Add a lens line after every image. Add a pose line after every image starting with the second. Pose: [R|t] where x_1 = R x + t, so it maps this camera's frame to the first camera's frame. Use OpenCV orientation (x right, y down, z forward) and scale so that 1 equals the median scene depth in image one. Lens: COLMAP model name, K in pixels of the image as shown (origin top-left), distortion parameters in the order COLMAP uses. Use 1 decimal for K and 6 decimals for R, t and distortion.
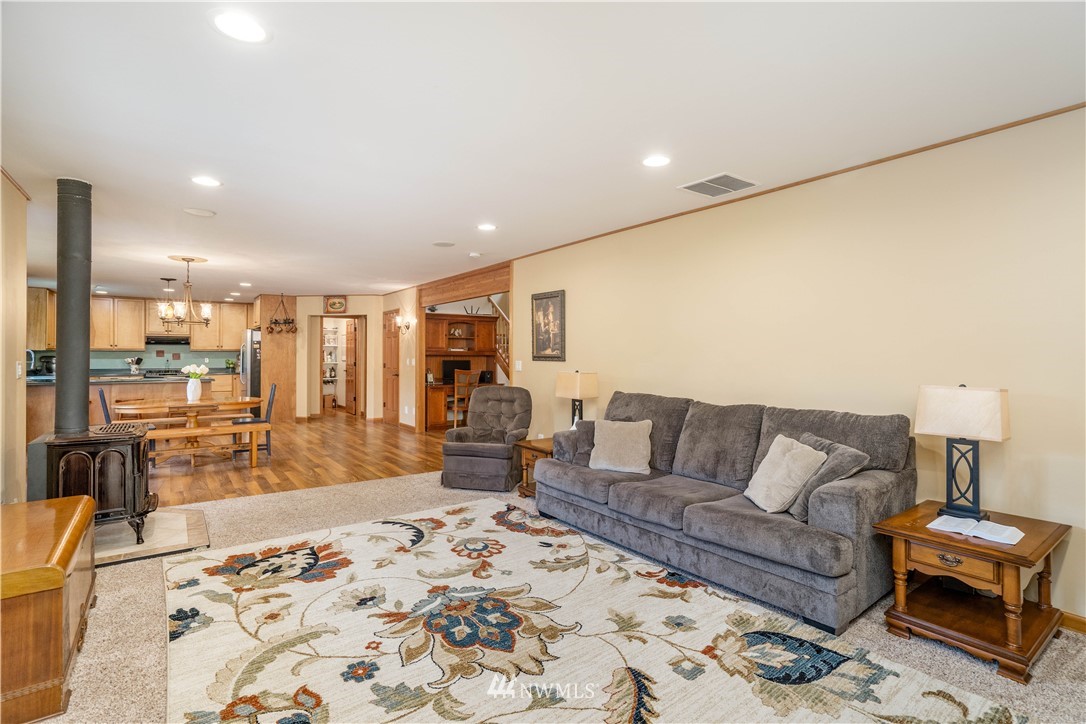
lens RADIAL K [[524.0, 0, 545.8], [0, 524.0, 360.9], [0, 0, 1]] dist [-0.011268, 0.002367]
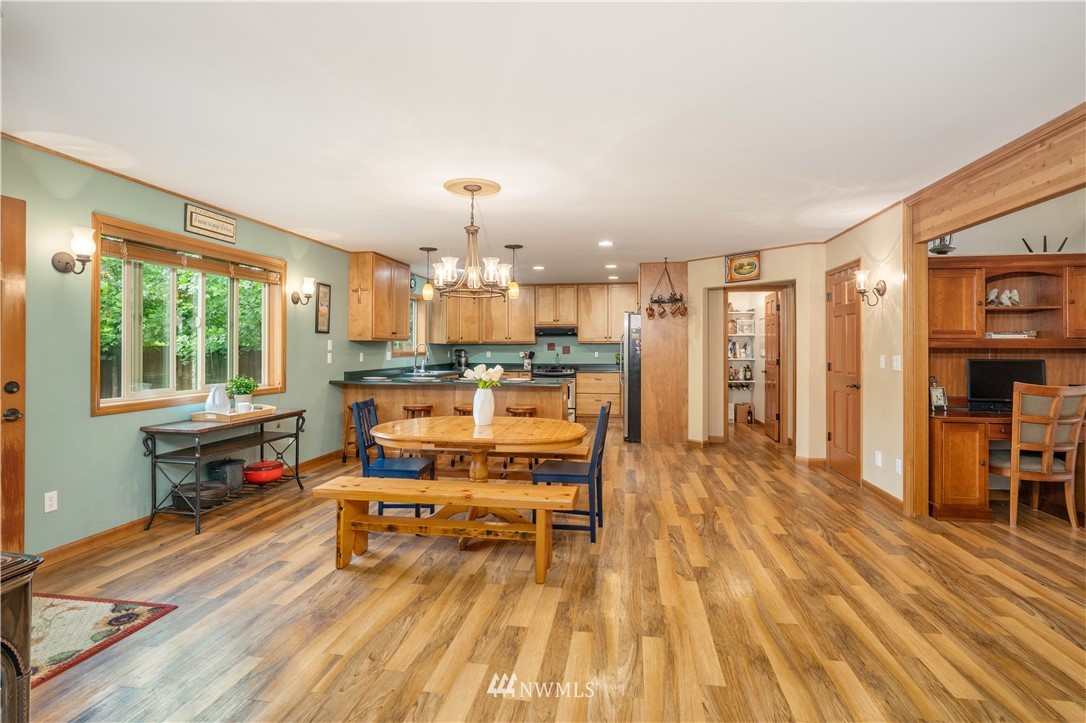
lens RADIAL K [[524.0, 0, 545.8], [0, 524.0, 337.9], [0, 0, 1]] dist [-0.011268, 0.002367]
pose [[0.707299, -0.014885, -0.706757, -0.127992], [-0.006578, 0.999596, -0.027636, -0.004447], [0.706883, 0.024196, 0.706916, 0.392066]]
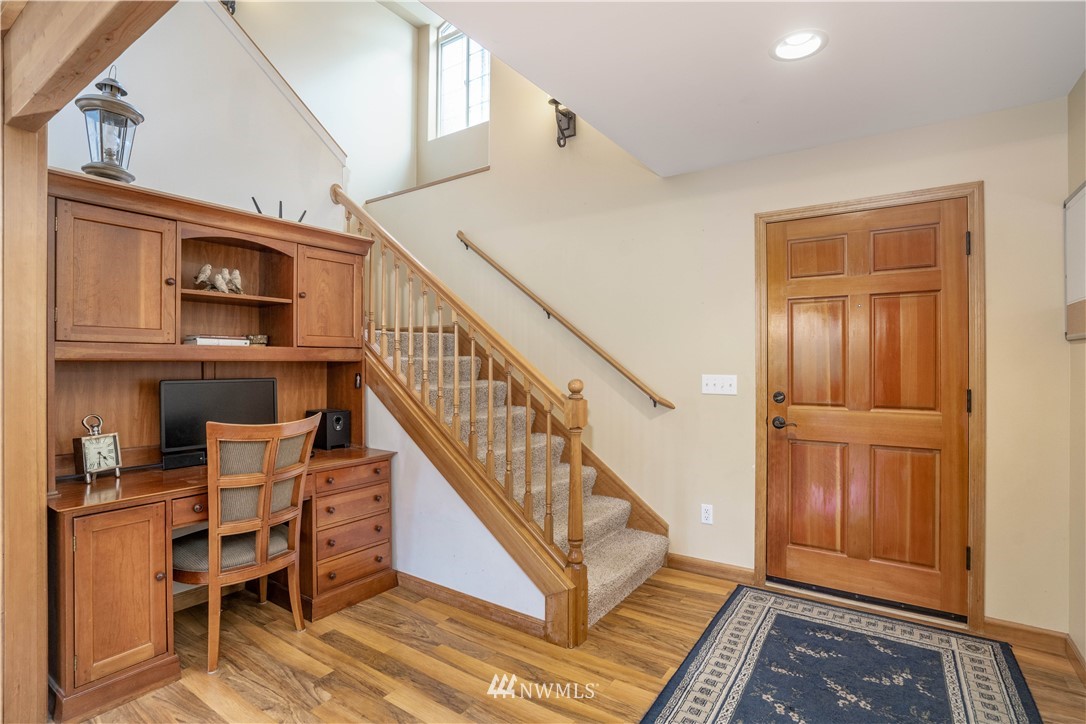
lens RADIAL K [[524.0, 0, 536.9], [0, 524.0, 361.3], [0, 0, 1]] dist [-0.011268, 0.002367]
pose [[0.941924, -0.004641, 0.335794, -0.101014], [0.006990, 0.999959, -0.005786, -0.007467], [-0.335754, 0.007798, 0.941918, 0.648913]]
